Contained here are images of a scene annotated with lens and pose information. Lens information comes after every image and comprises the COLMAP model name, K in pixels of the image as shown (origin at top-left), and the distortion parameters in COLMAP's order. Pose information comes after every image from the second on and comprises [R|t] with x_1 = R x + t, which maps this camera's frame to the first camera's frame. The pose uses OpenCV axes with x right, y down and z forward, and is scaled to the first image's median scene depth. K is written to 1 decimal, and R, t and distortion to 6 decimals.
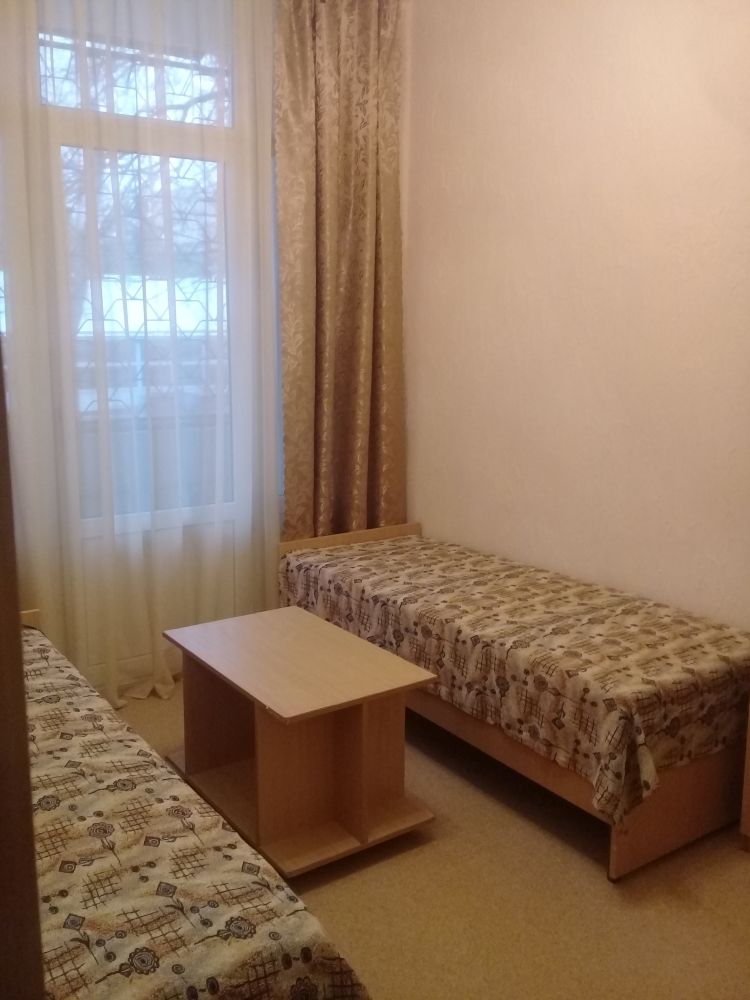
lens RADIAL K [[898.2, 0, 375.0], [0, 898.2, 500.0], [0, 0, 1]] dist [0.076199, -0.188349]
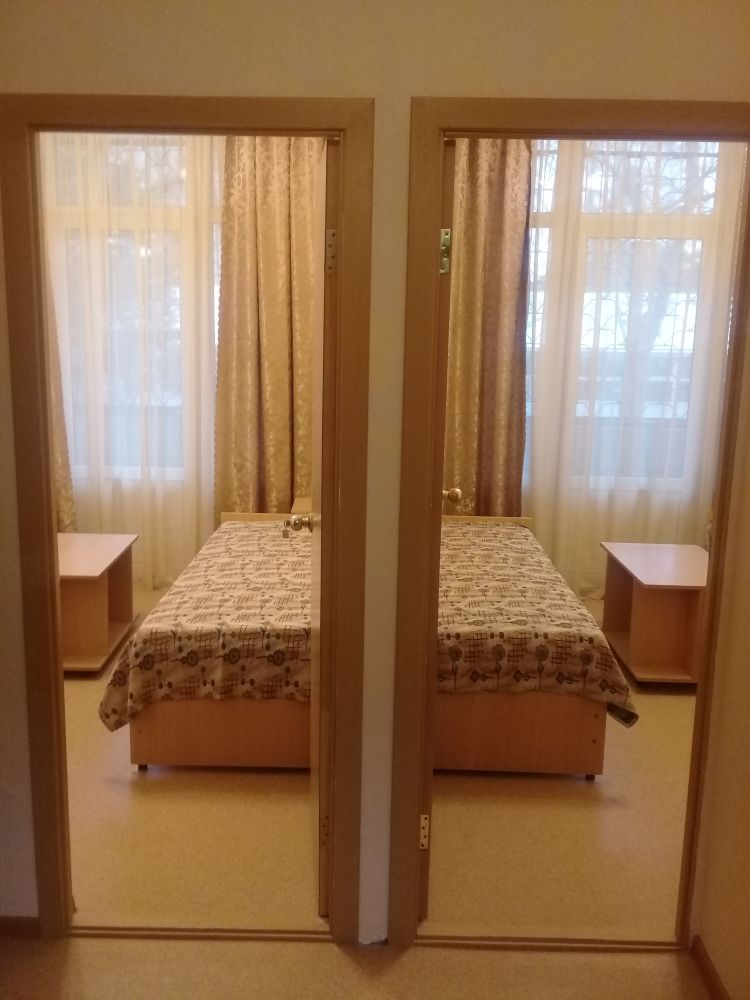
lens RADIAL K [[898.2, 0, 375.0], [0, 898.2, 500.0], [0, 0, 1]] dist [0.076199, -0.188349]
pose [[0.809917, 0.087209, -0.580025, 0.465333], [-0.097965, 0.995107, 0.012825, 0.109337], [0.578305, 0.046435, 0.814498, -0.707117]]
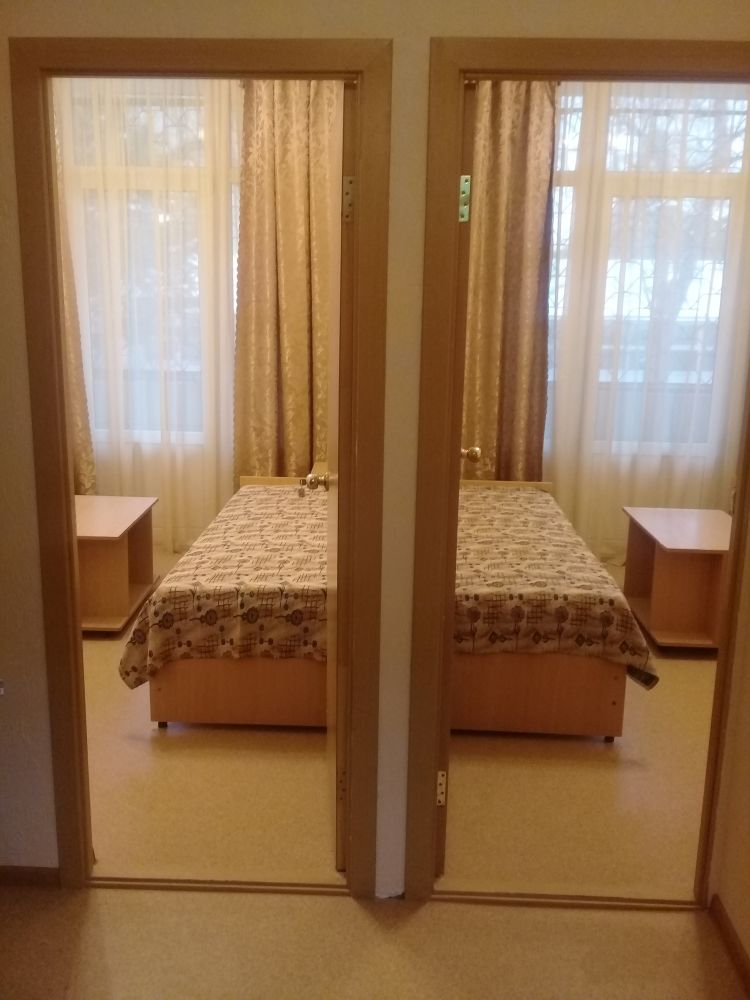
lens RADIAL K [[898.2, 0, 375.0], [0, 898.2, 500.0], [0, 0, 1]] dist [0.076199, -0.188349]
pose [[0.796086, 0.107562, -0.595548, 0.463996], [-0.099766, 0.993940, 0.046156, 0.126583], [0.596904, 0.022672, 0.801993, -0.696737]]
